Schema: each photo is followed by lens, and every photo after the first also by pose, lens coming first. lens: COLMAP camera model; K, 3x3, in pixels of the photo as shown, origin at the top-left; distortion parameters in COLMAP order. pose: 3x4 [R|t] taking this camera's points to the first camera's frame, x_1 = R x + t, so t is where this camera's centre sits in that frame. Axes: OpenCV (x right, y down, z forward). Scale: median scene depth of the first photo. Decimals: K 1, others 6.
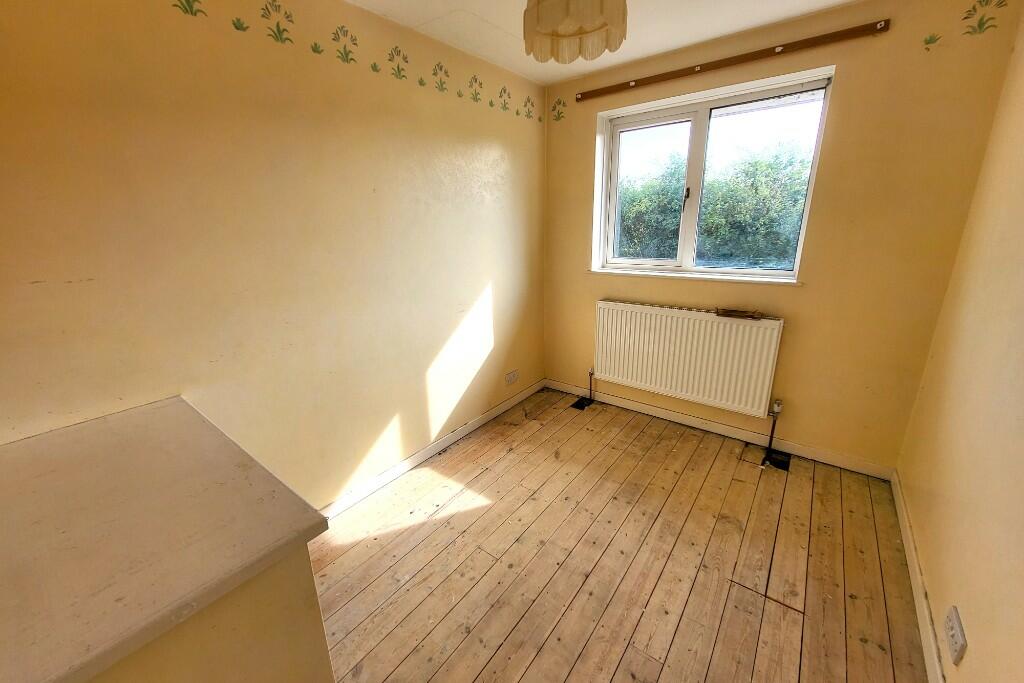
lens RADIAL K [[403.3, 0, 503.8], [0, 403.3, 337.2], [0, 0, 1]] dist [0.007468, -0.000104]
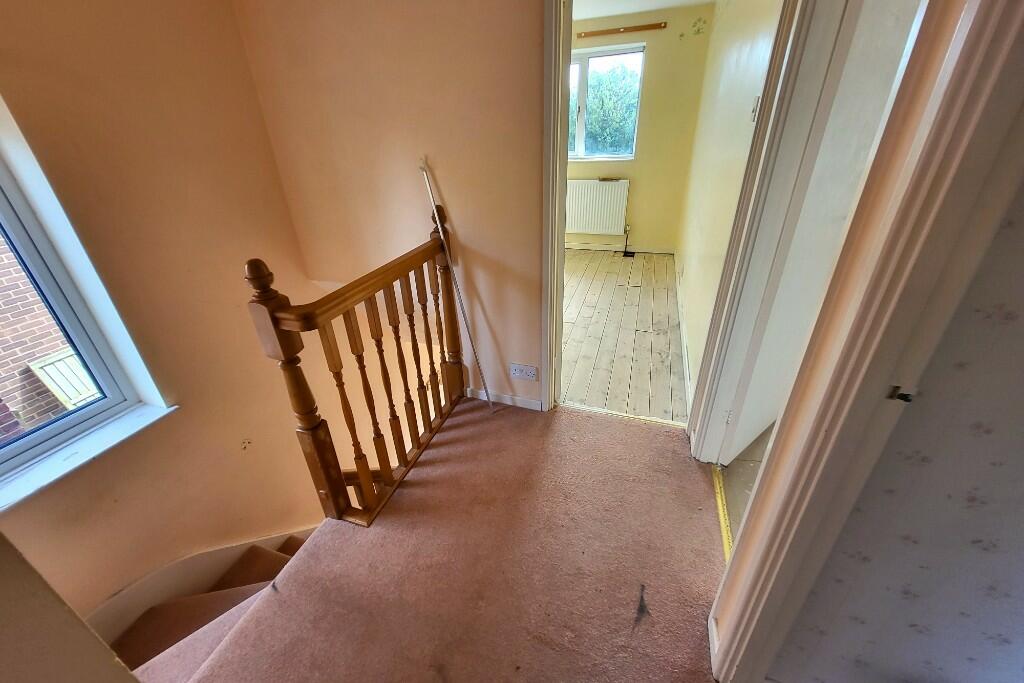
lens RADIAL K [[403.3, 0, 503.8], [0, 403.3, 337.2], [0, 0, 1]] dist [0.007468, -0.000104]
pose [[0.944475, -0.157021, 0.288637, -0.549611], [0.101805, 0.975042, 0.197306, 0.243662], [-0.312415, -0.156966, 0.936888, -0.739506]]
